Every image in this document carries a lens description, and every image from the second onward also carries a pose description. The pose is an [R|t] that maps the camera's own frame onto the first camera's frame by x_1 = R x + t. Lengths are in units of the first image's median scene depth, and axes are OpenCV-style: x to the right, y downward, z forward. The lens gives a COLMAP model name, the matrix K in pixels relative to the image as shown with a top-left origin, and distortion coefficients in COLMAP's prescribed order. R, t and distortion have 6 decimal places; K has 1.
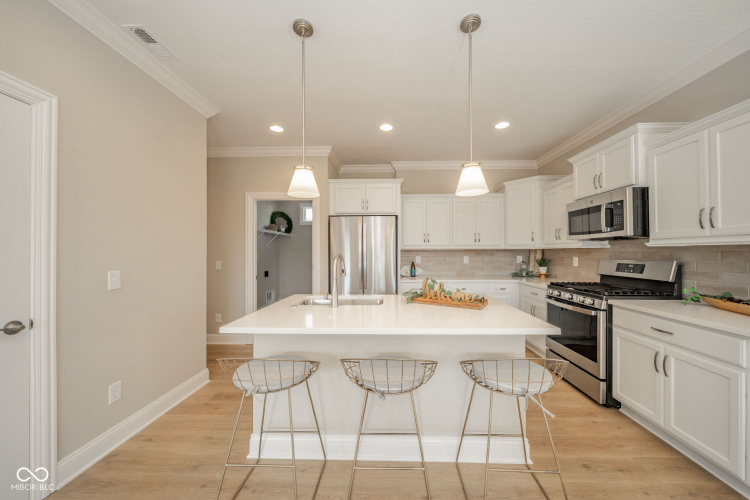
lens RADIAL K [[260.5, 0, 379.0], [0, 260.5, 247.1], [0, 0, 1]] dist [-0.000577, -0.000120]
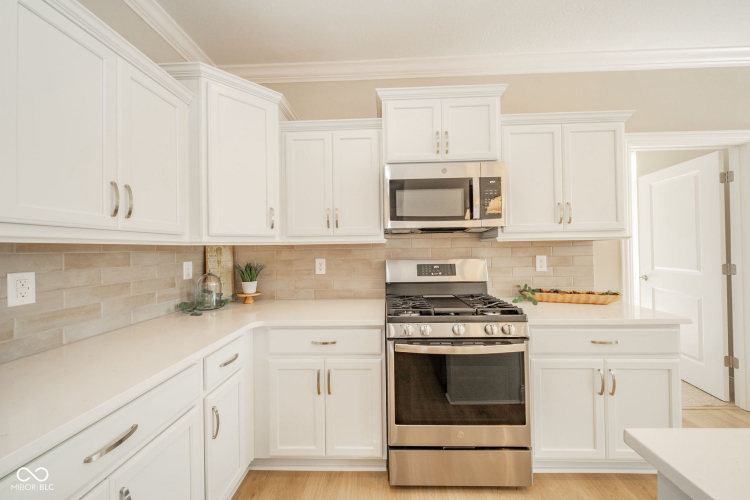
lens RADIAL K [[311.6, 0, 376.9], [0, 311.6, 240.1], [0, 0, 1]] dist [0.024759, -0.000041]
pose [[-0.033231, 0.034601, 0.998849, 0.047860], [-0.003541, 0.999390, -0.034737, 0.022117], [-0.999441, -0.004692, -0.033088, 1.031466]]
